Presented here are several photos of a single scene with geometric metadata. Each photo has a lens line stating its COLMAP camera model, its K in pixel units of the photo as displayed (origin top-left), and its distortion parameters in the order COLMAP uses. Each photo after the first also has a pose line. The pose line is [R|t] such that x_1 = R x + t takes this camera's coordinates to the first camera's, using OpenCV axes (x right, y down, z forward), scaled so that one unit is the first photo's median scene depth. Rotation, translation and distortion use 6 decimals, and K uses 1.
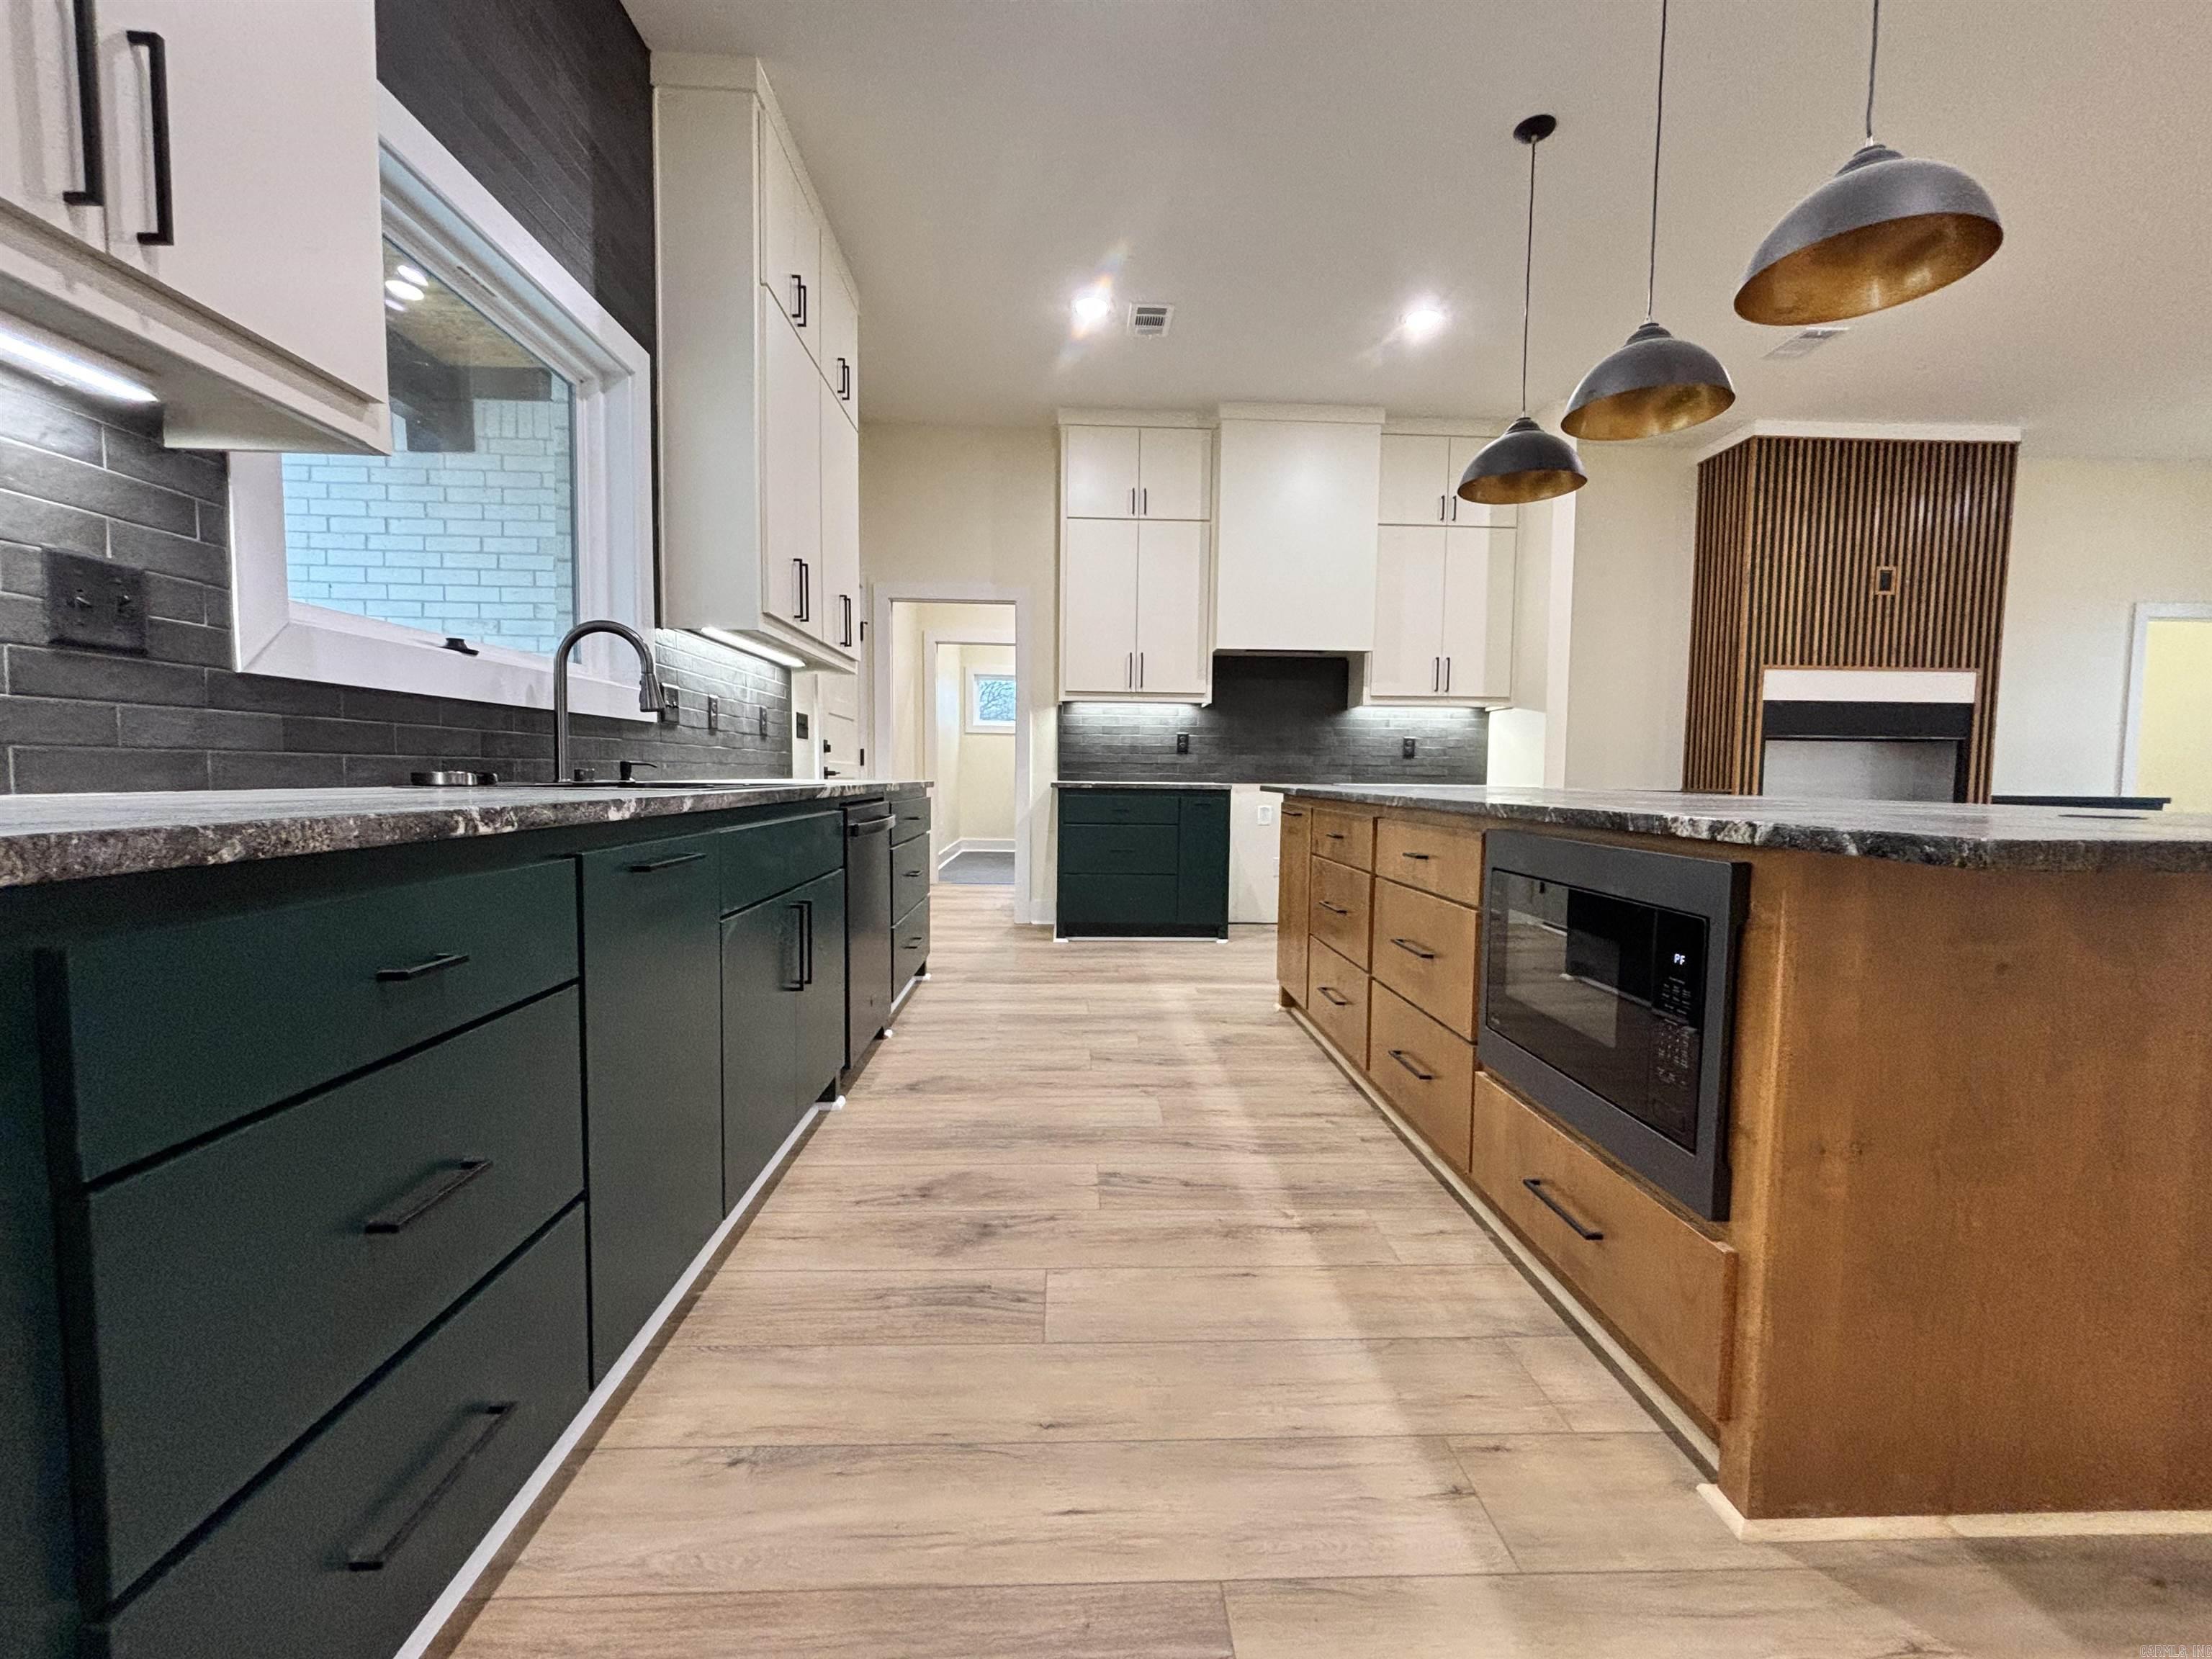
lens RADIAL K [[902.8, 0, 1103.0], [0, 902.8, 832.8], [0, 0, 1]] dist [0.000410, -0.000393]
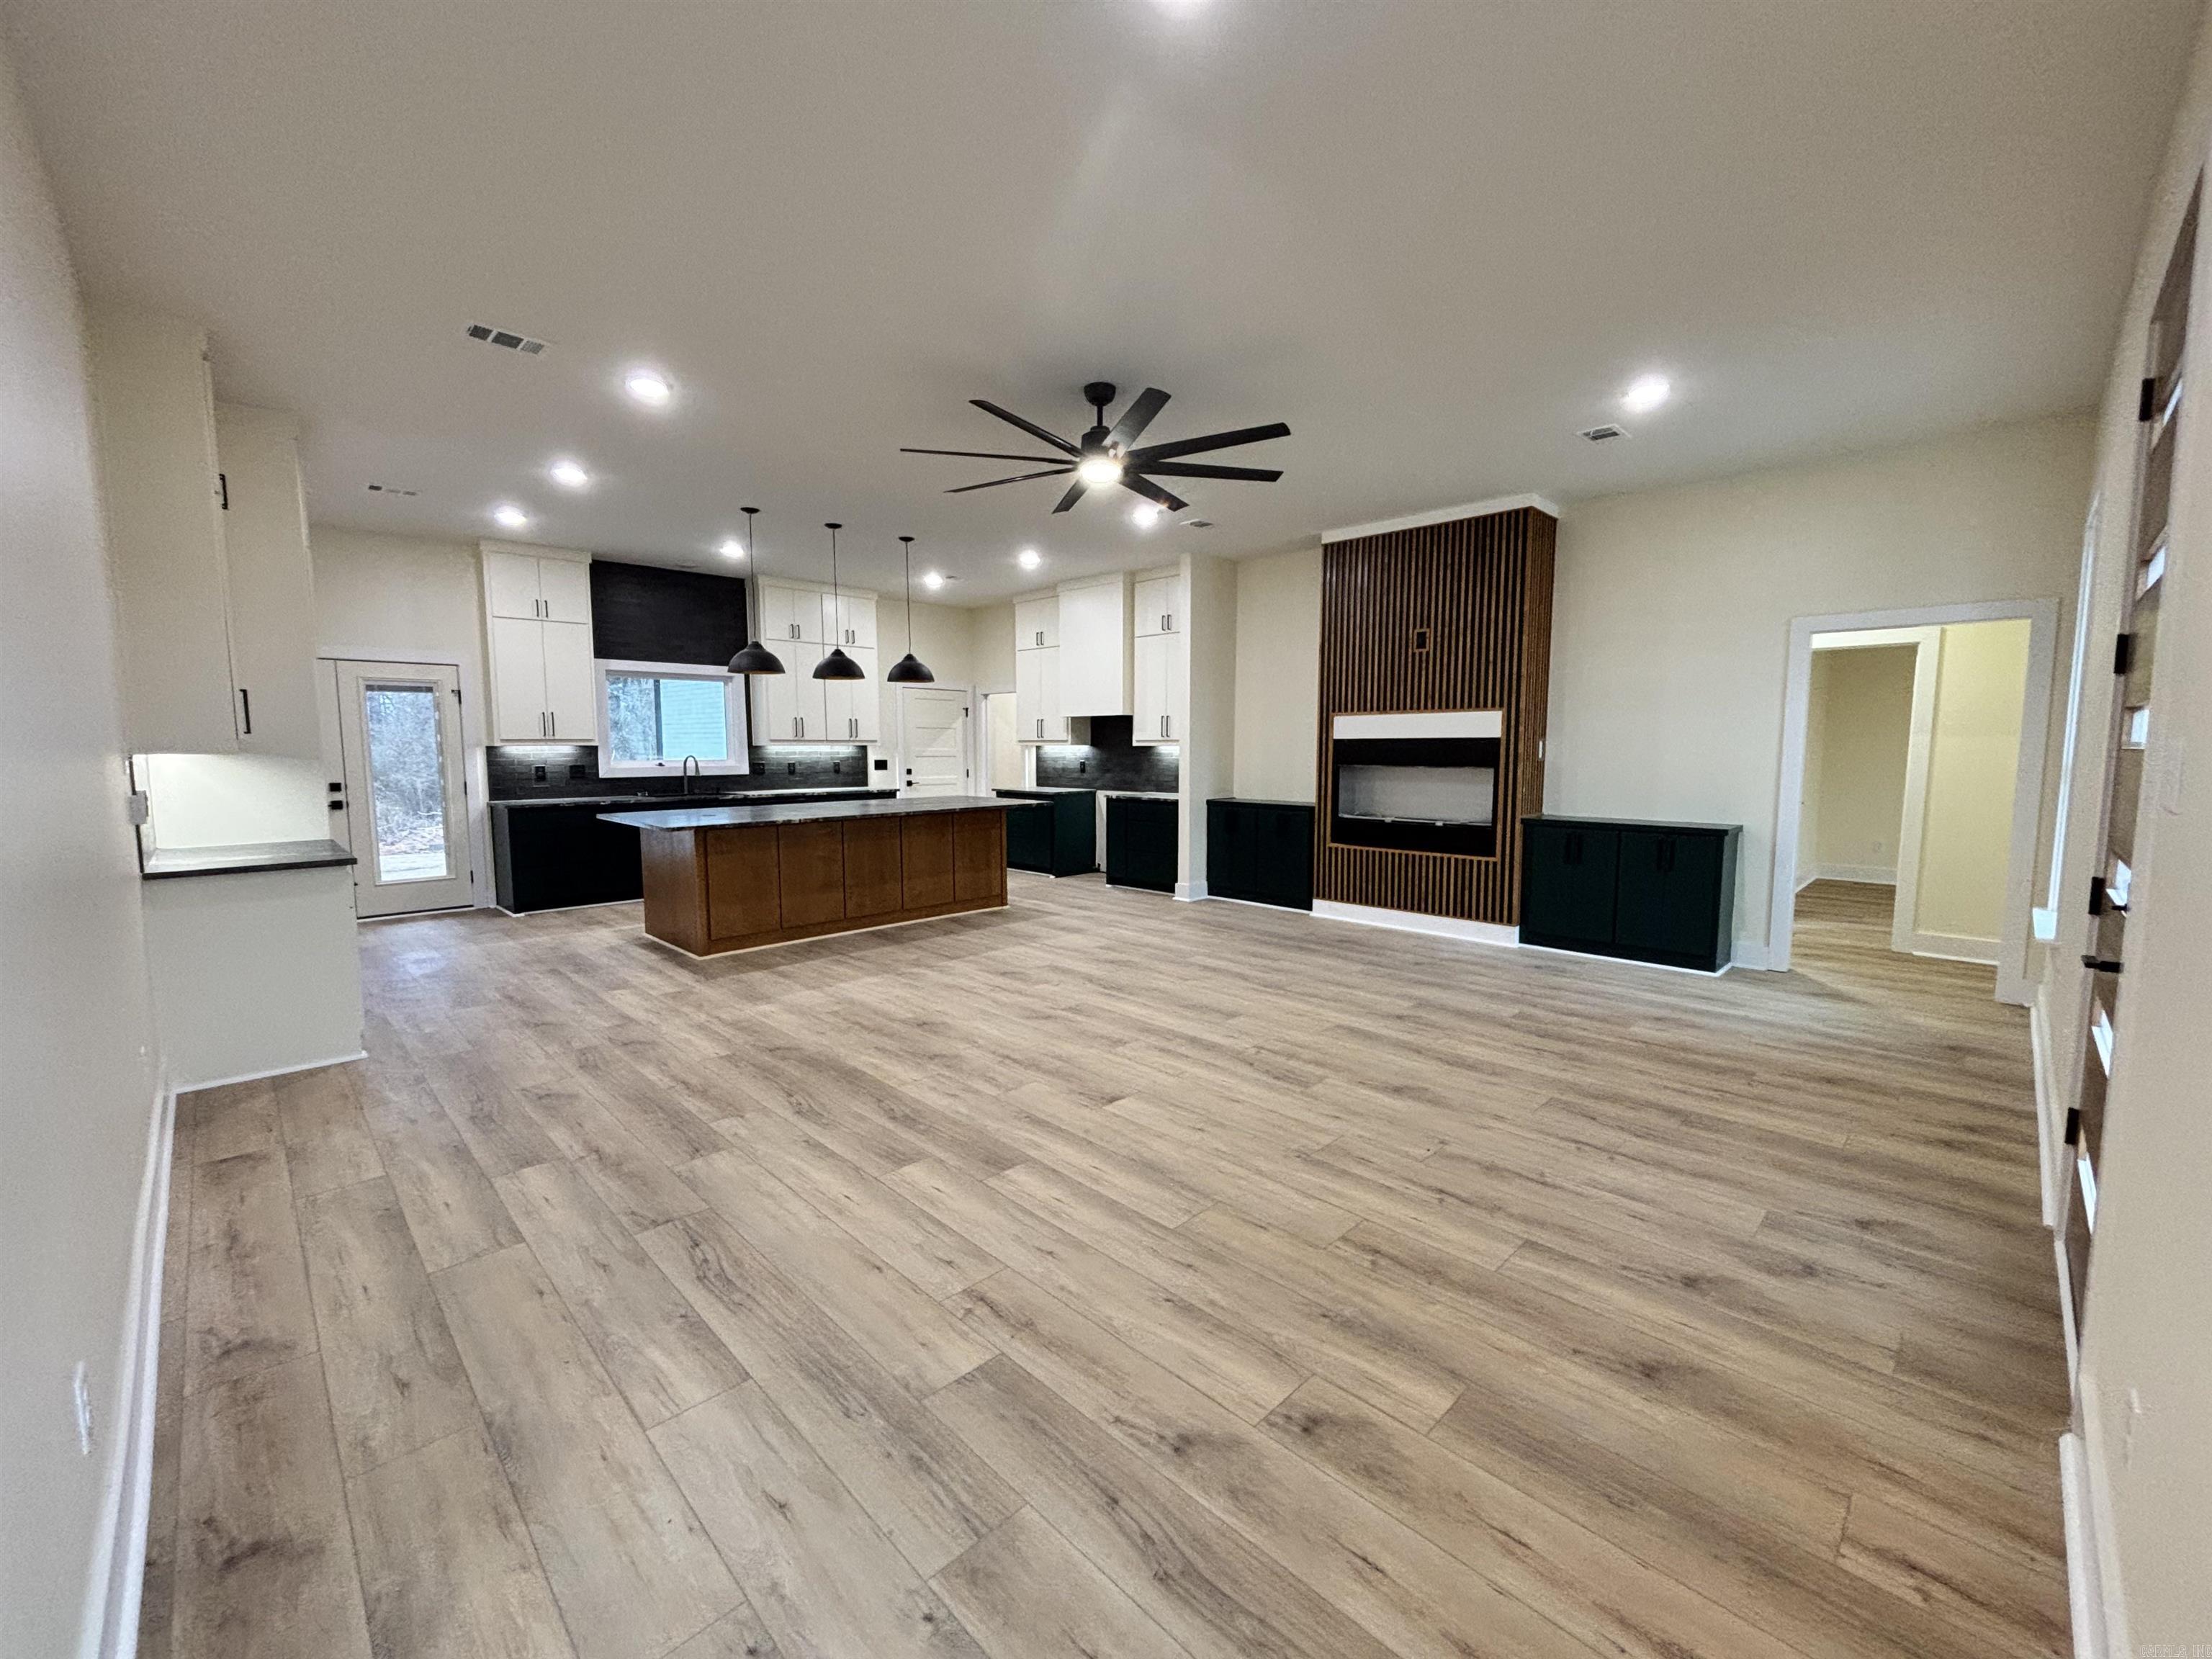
lens RADIAL K [[897.8, 0, 1103.0], [0, 897.8, 827.6], [0, 0, 1]] dist [0.000983, -0.000421]
pose [[0.674860, 0.056315, -0.735794, 3.202139], [-0.039432, 0.998411, 0.040248, -0.119161], [0.736892, 0.001852, 0.676008, -0.339482]]
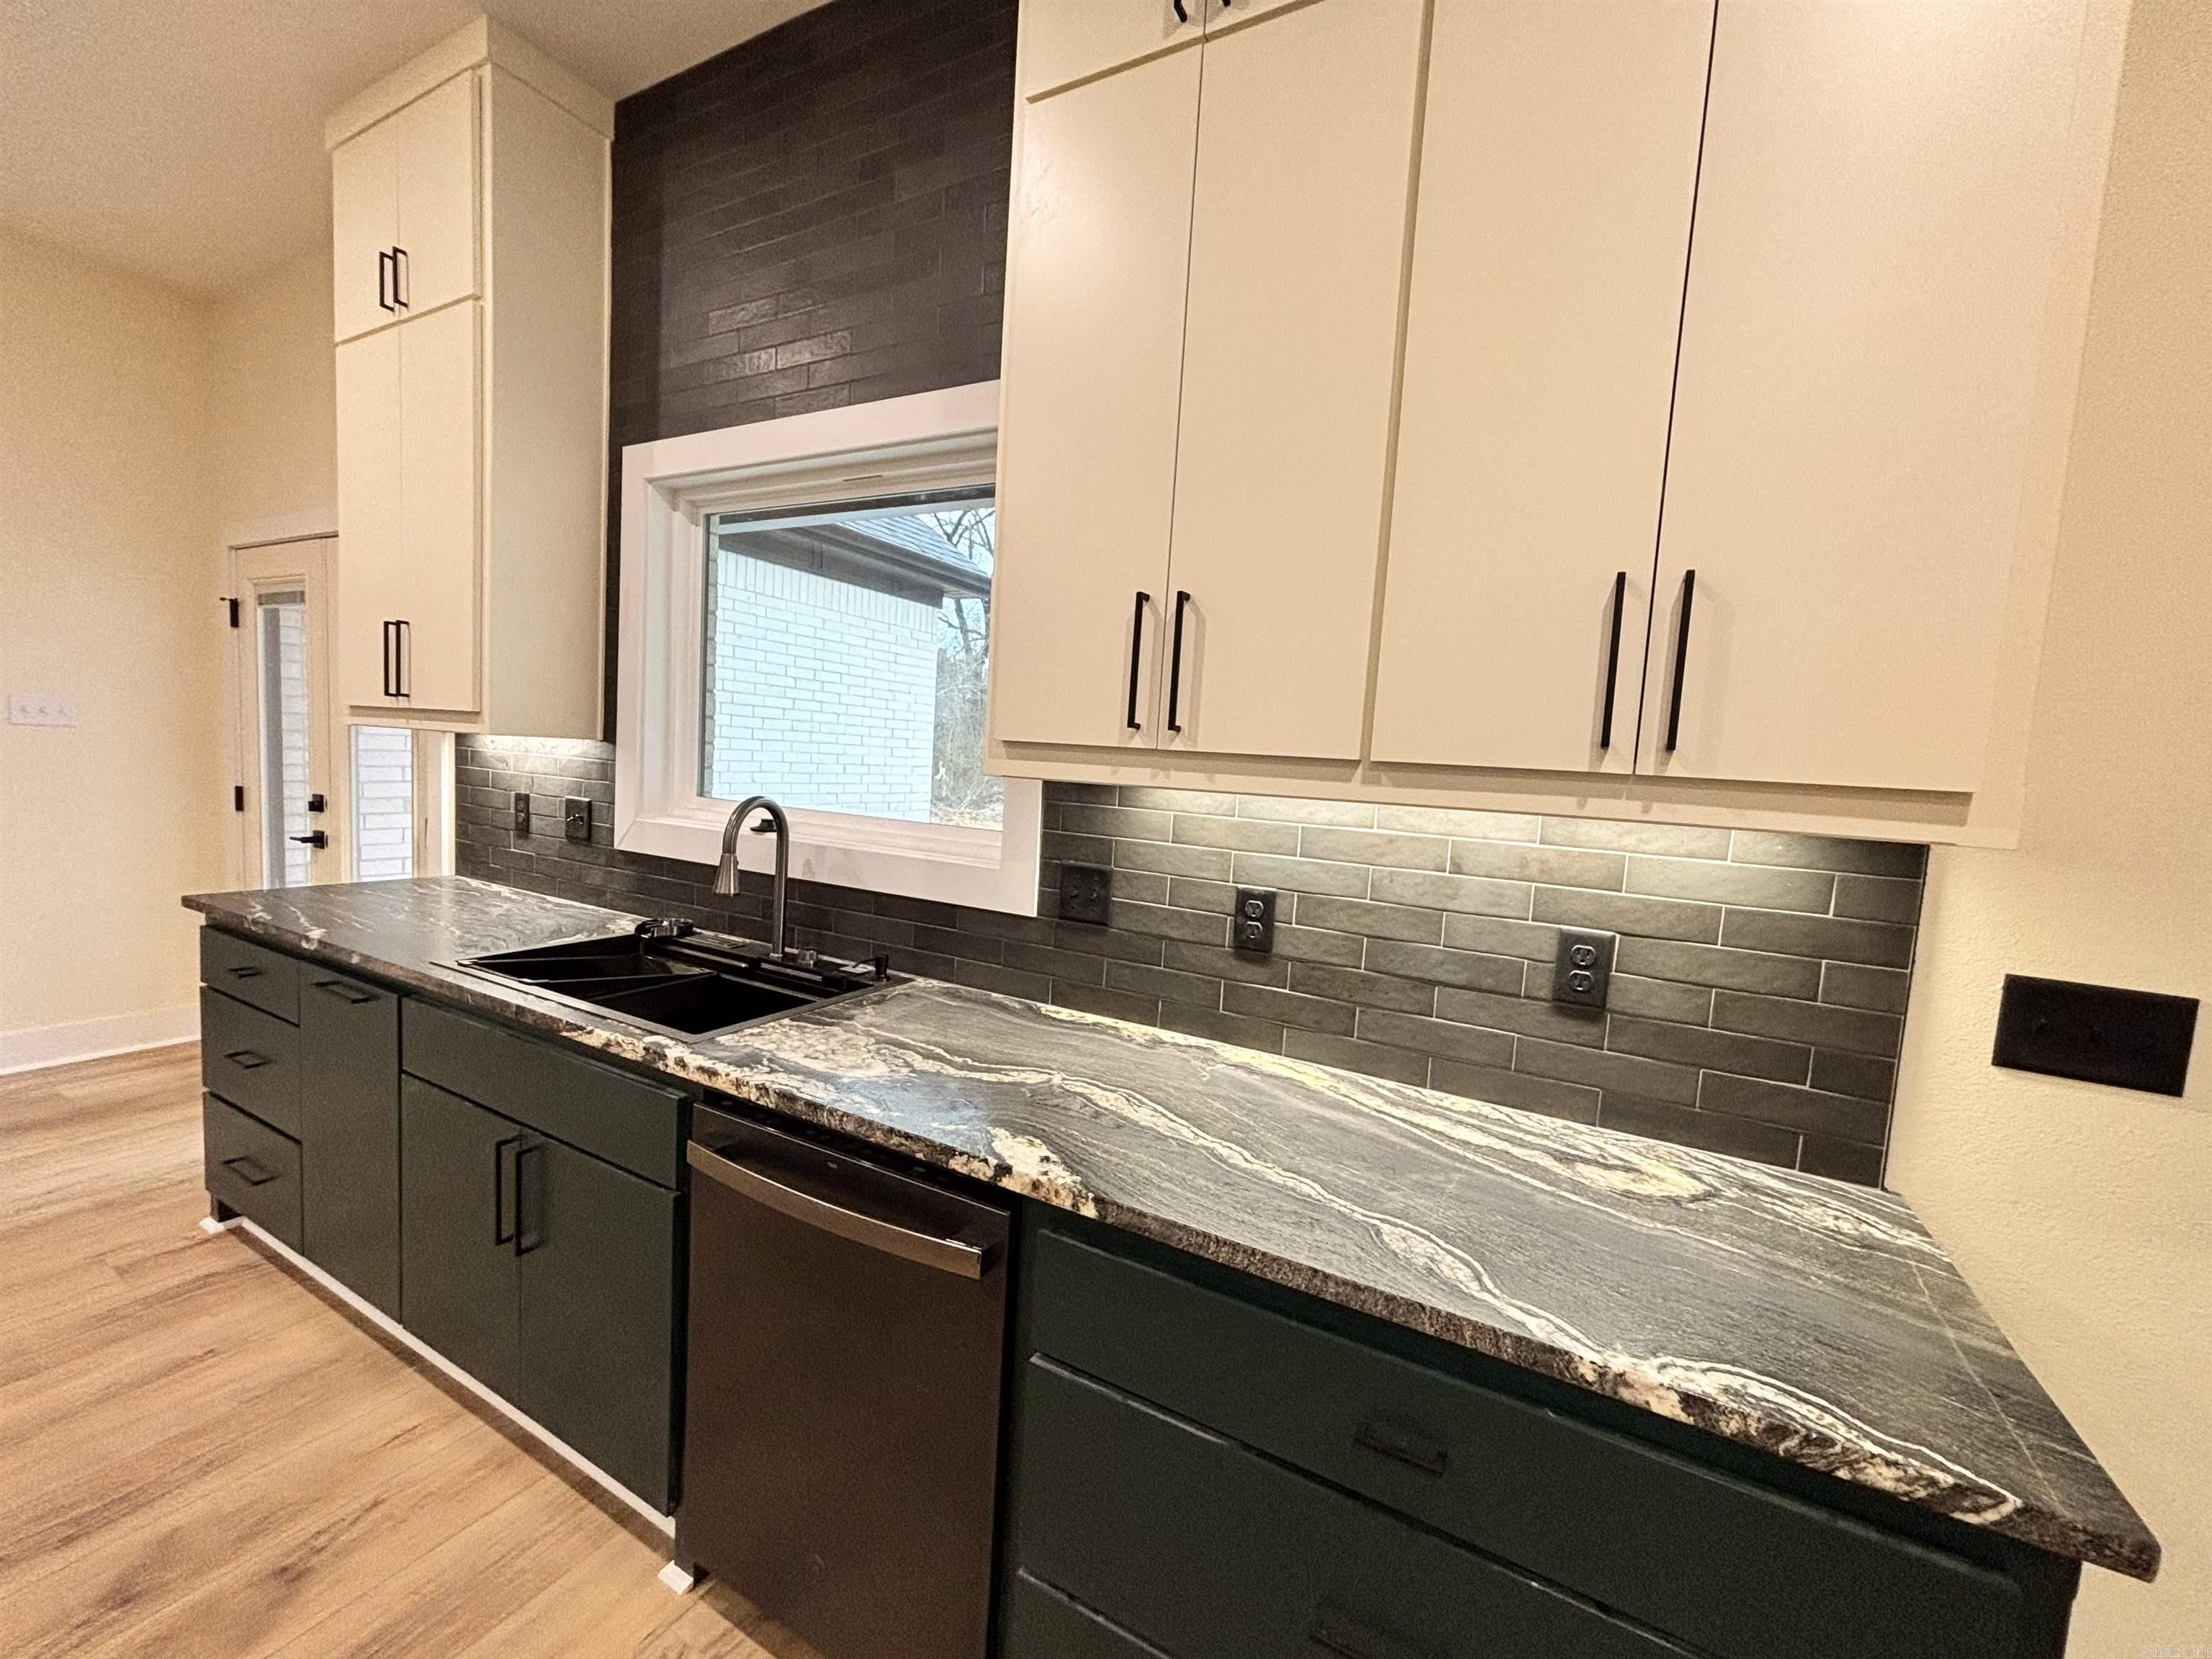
lens RADIAL K [[897.8, 0, 1103.0], [0, 897.8, 827.6], [0, 0, 1]] dist [0.000983, -0.000421]
pose [[-0.518176, 0.024292, -0.854929, 0.055419], [-0.121368, 0.987392, 0.101618, -0.287183], [0.846619, 0.156417, -0.508695, 1.510060]]
